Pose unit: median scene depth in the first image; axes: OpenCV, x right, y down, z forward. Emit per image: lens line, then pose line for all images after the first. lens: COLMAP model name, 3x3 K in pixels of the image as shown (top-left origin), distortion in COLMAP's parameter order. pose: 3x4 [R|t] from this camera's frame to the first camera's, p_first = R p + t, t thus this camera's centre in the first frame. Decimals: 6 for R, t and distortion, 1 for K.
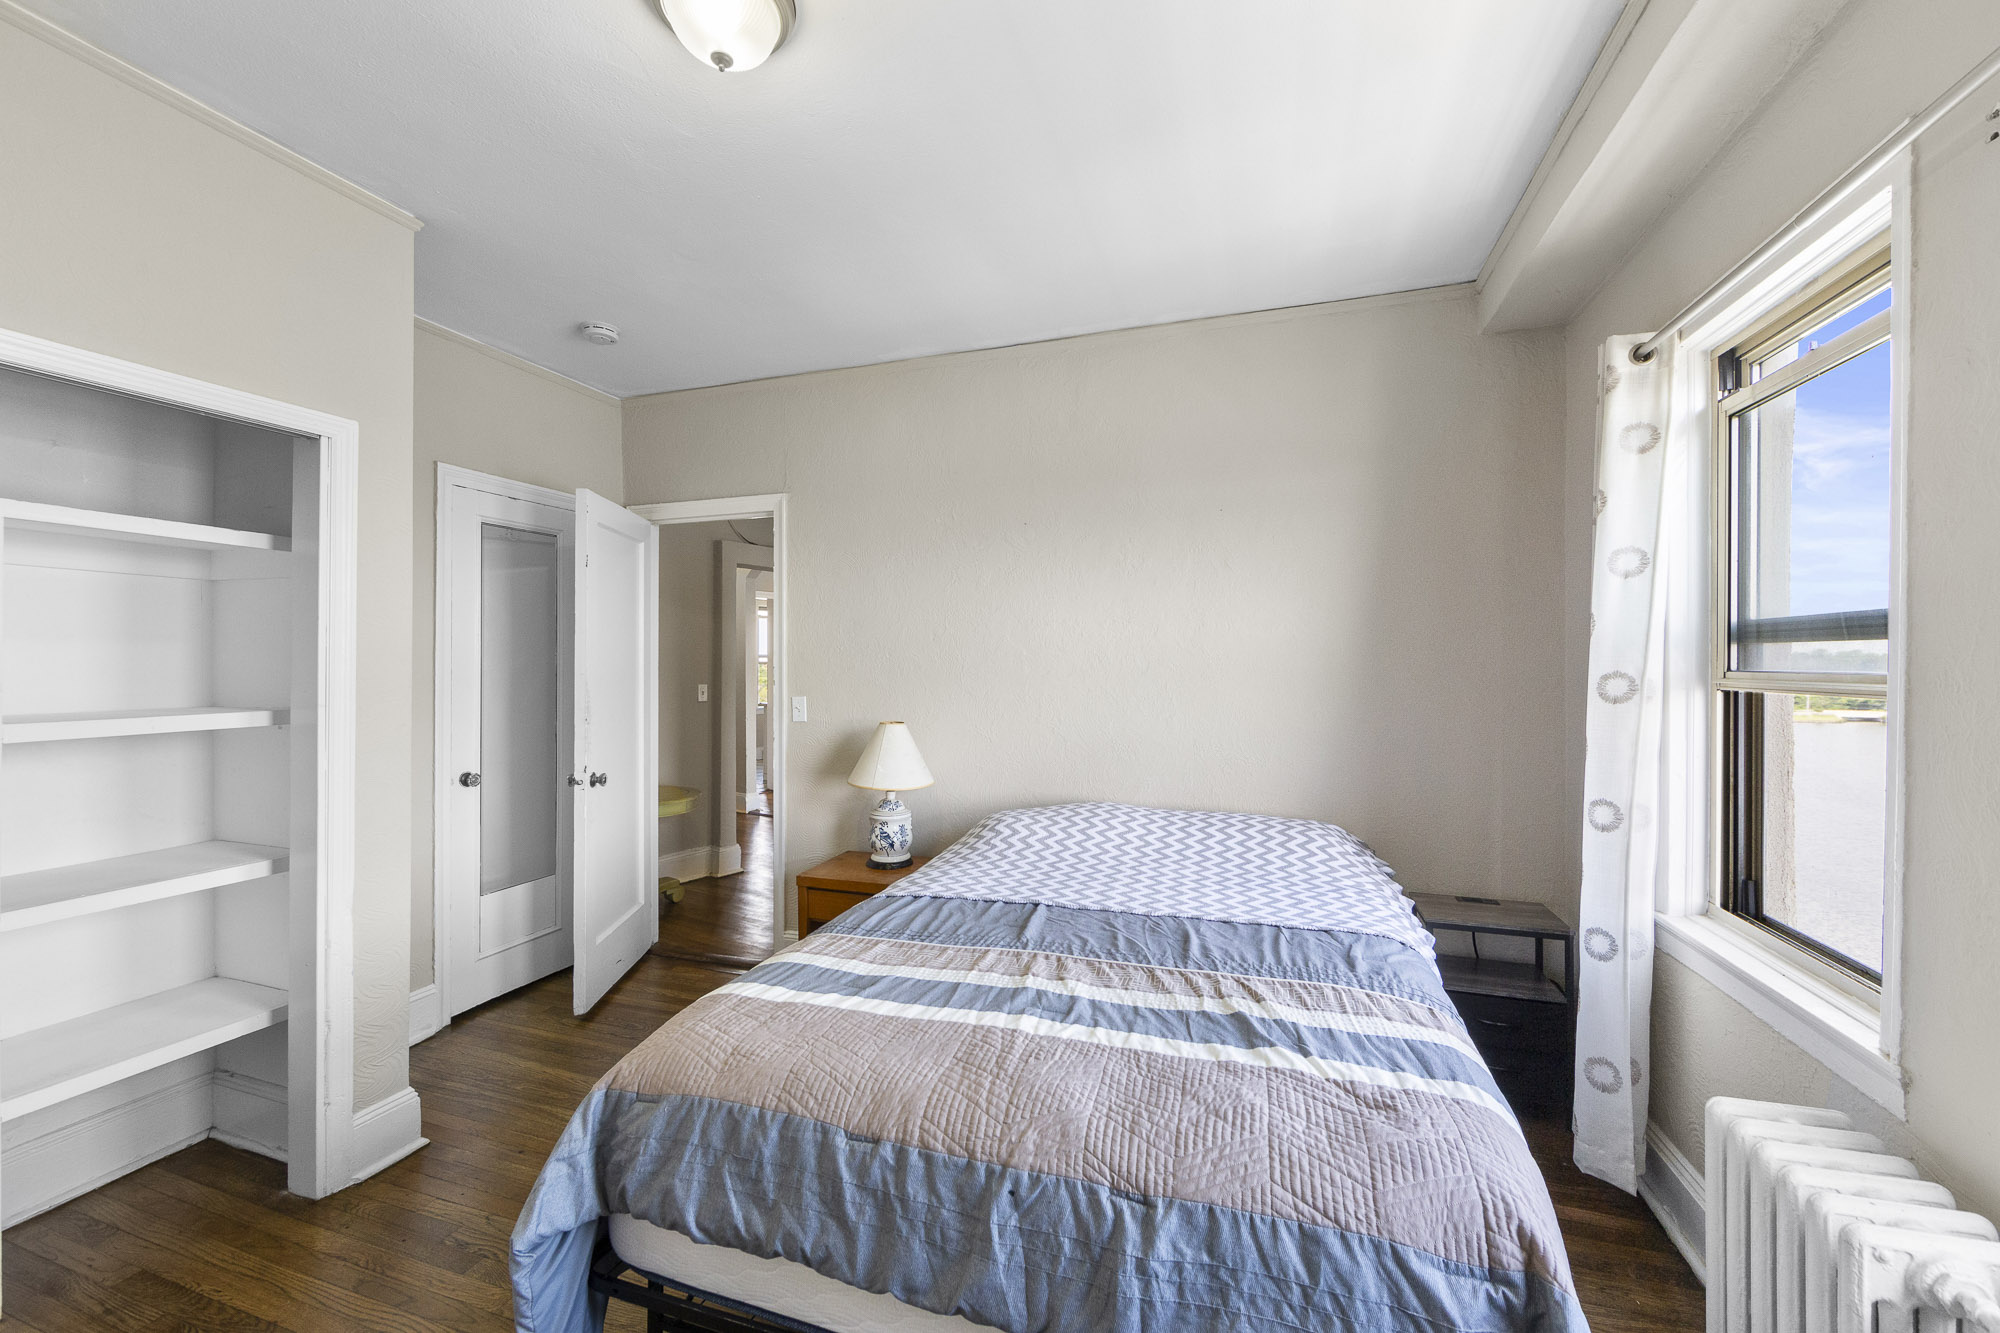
lens RADIAL K [[787.7, 0, 1002.6], [0, 787.7, 663.7], [0, 0, 1]] dist [-0.001001, -0.000077]
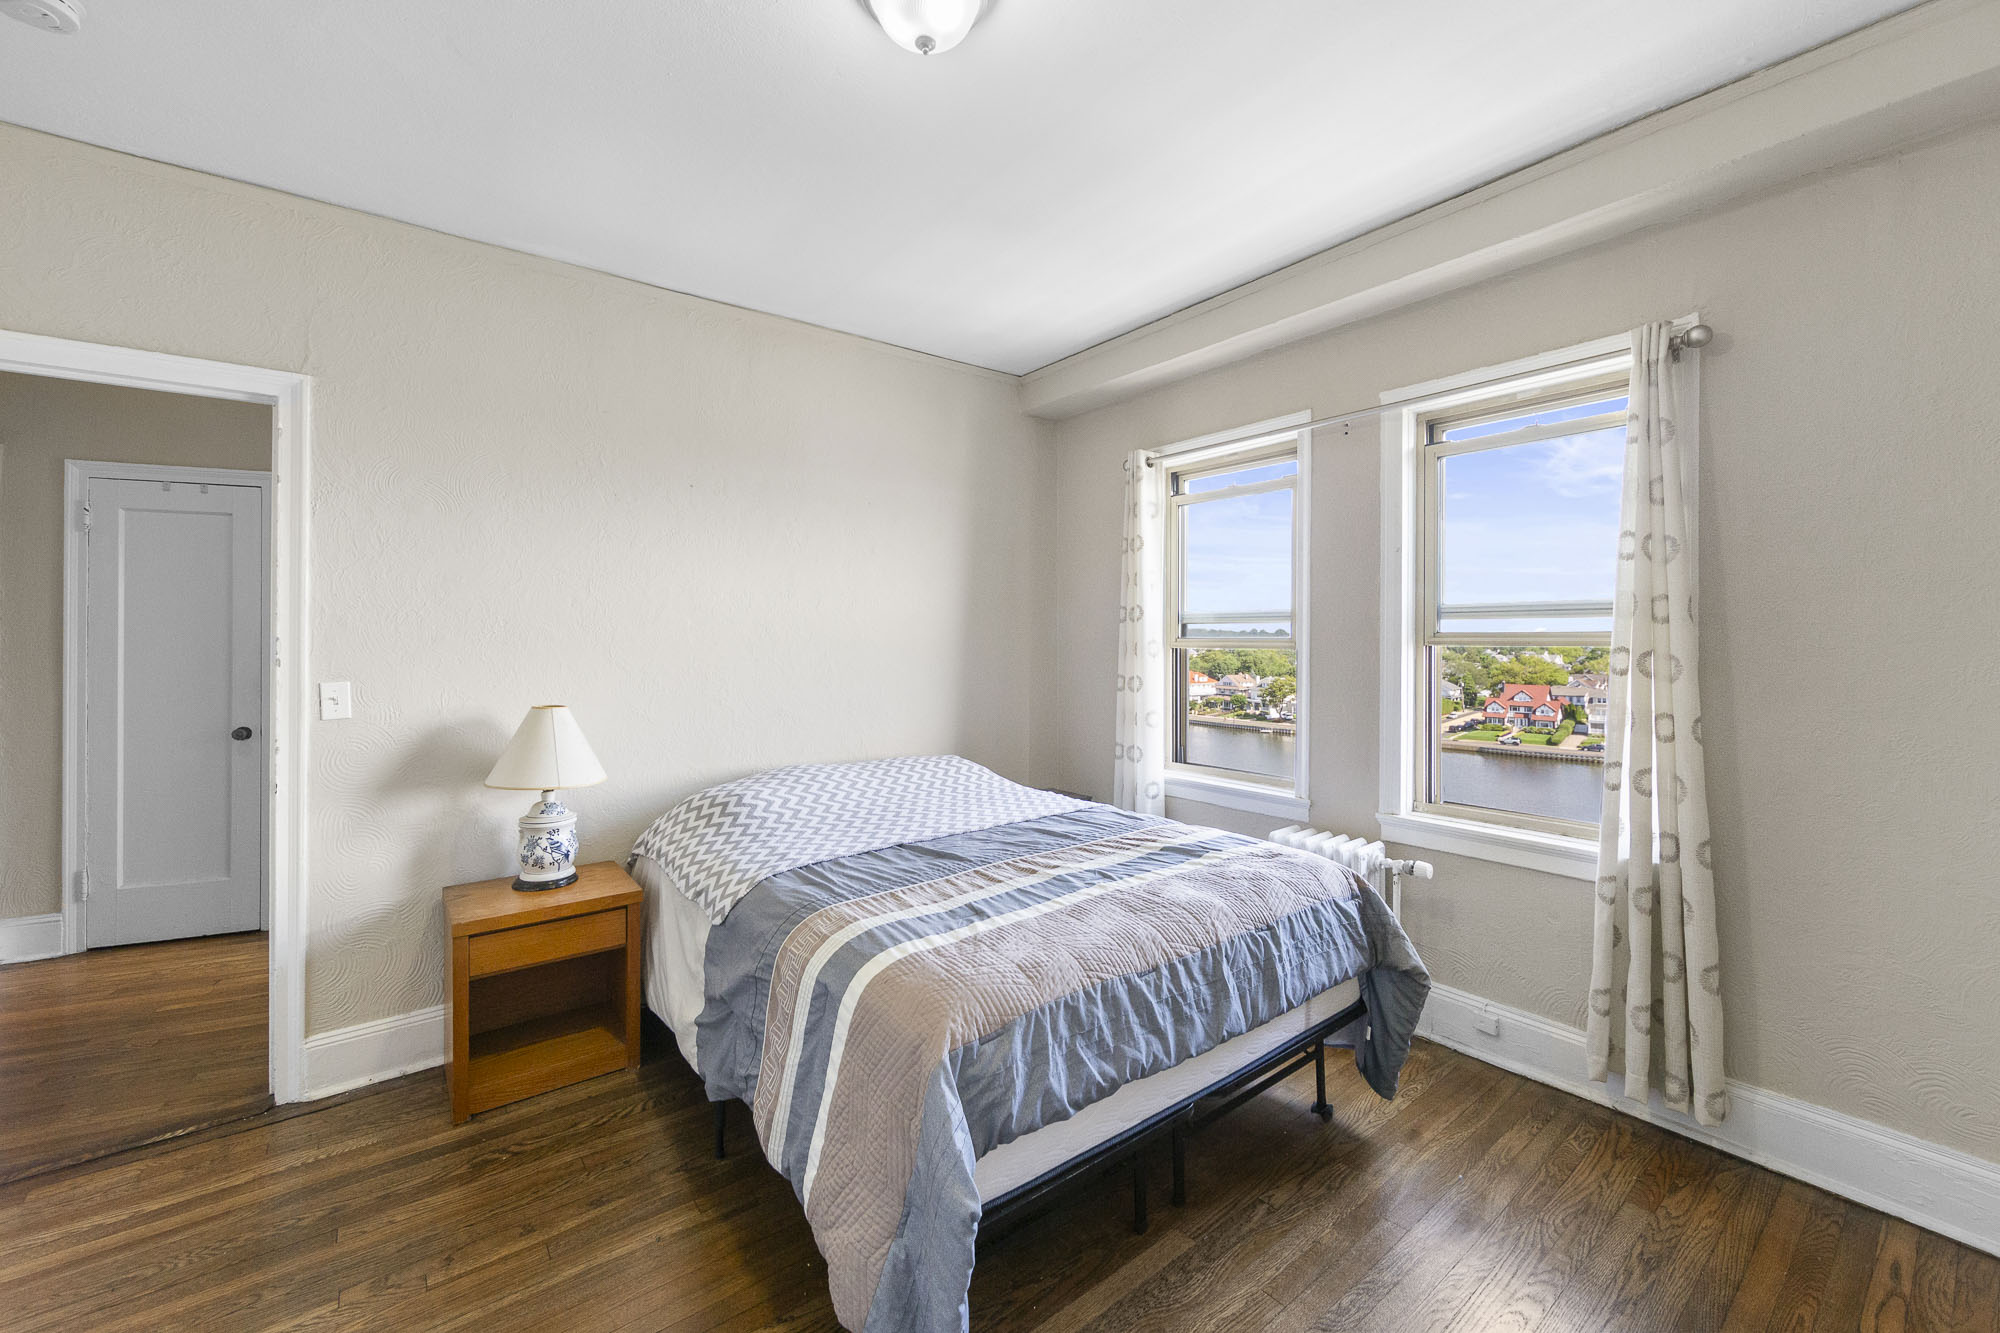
lens RADIAL K [[794.0, 0, 998.1], [0, 794.0, 646.9], [0, 0, 1]] dist [-0.000593, -0.000096]
pose [[0.561045, -0.008501, 0.827741, -1.168330], [0.001319, 0.999955, 0.009375, 0.014169], [-0.827784, -0.004168, 0.561031, 0.346672]]
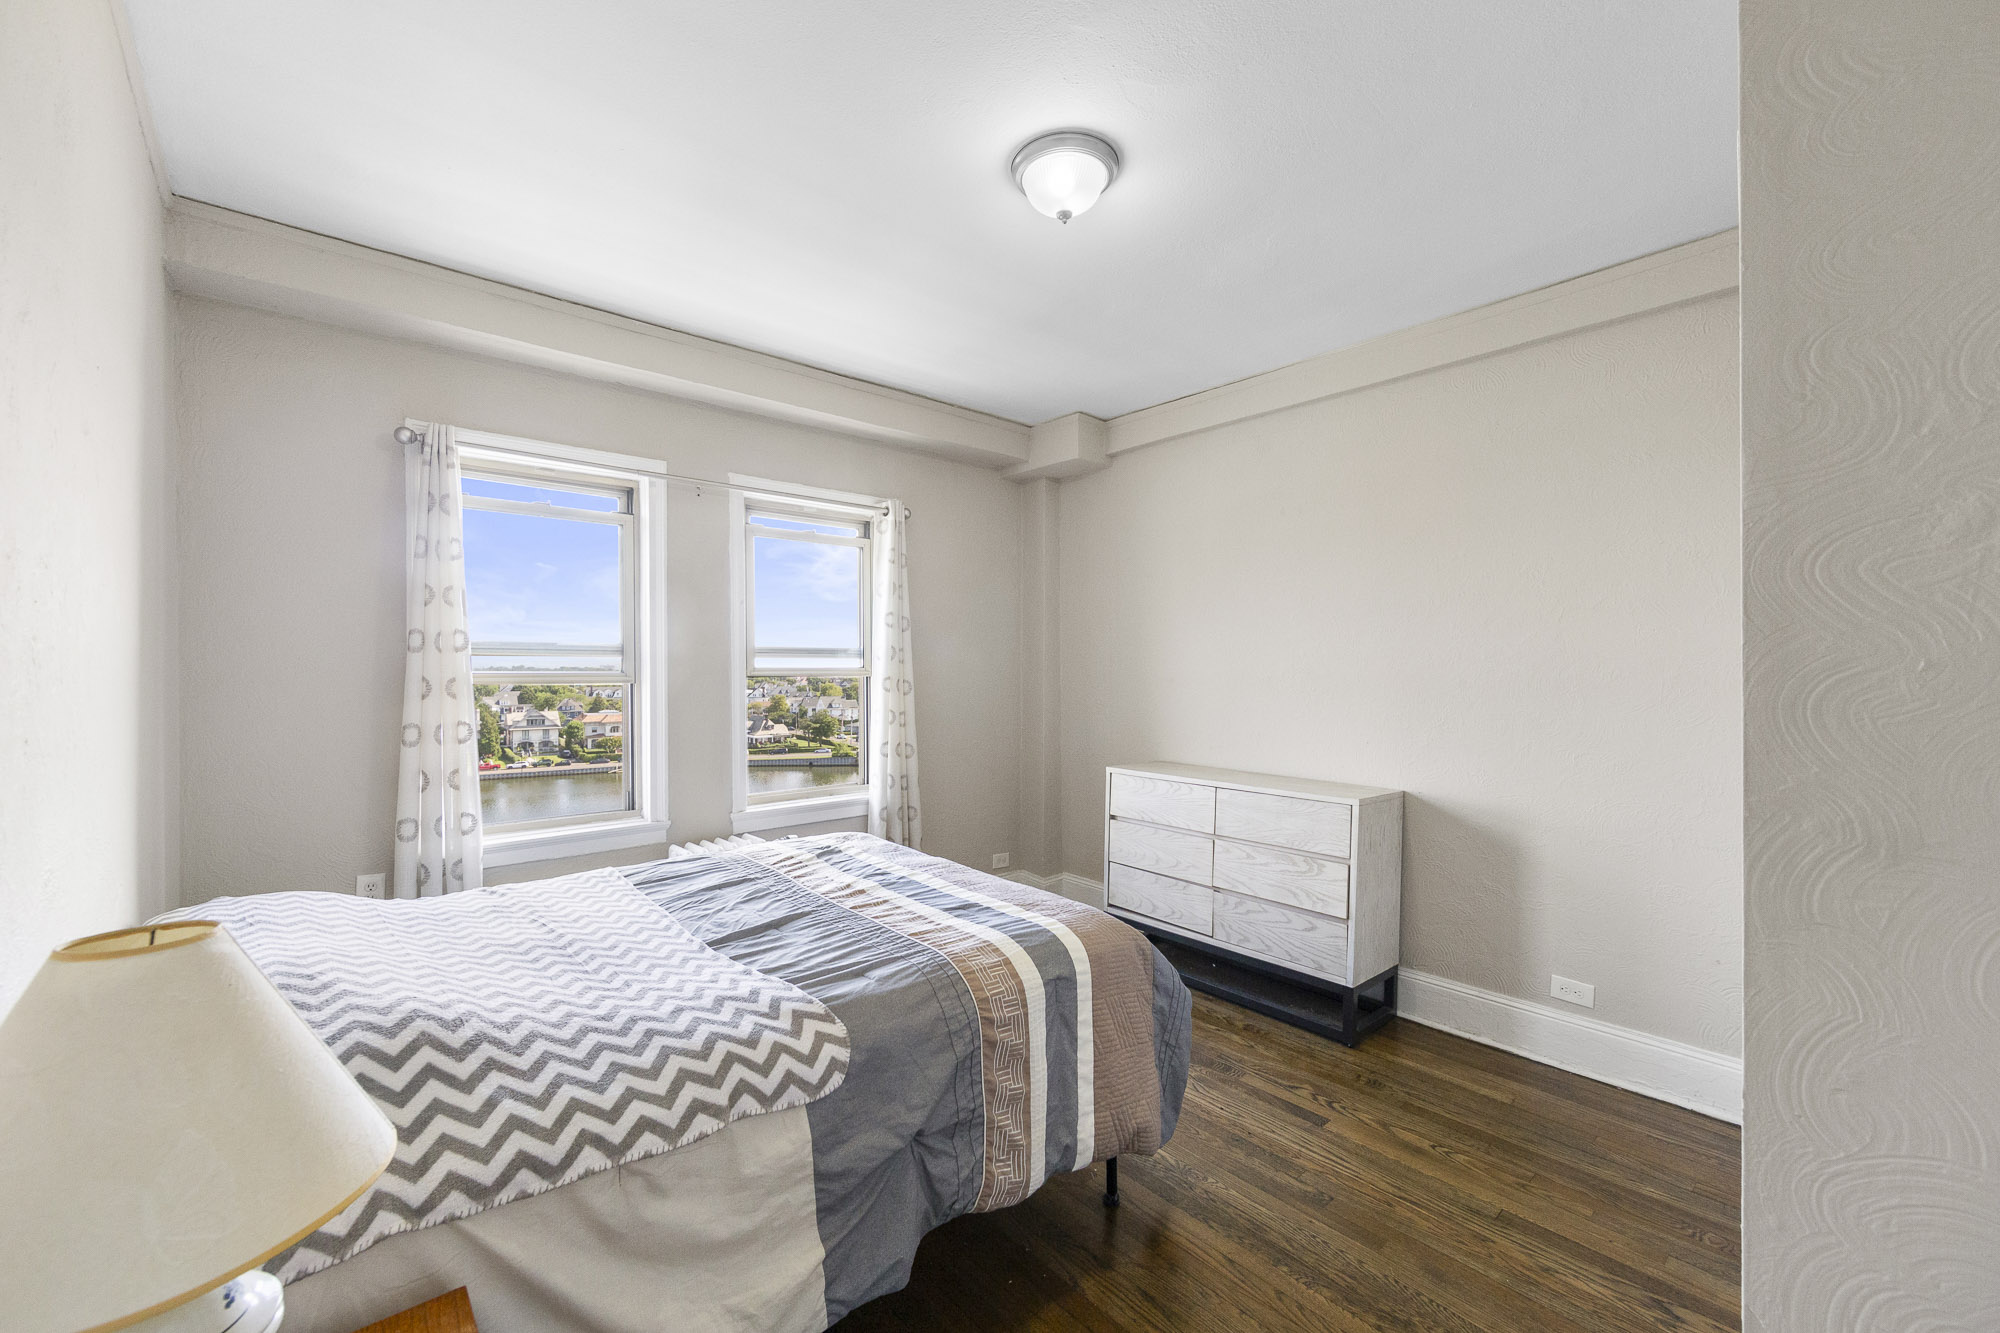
lens RADIAL K [[805.2, 0, 996.7], [0, 805.2, 672.2], [0, 0, 1]] dist [-0.002646, -0.000304]
pose [[-0.865240, -0.000720, 0.501357, -0.958255], [0.002761, 0.999977, 0.006201, 0.000749], [-0.501350, 0.006749, -0.865219, 2.281185]]
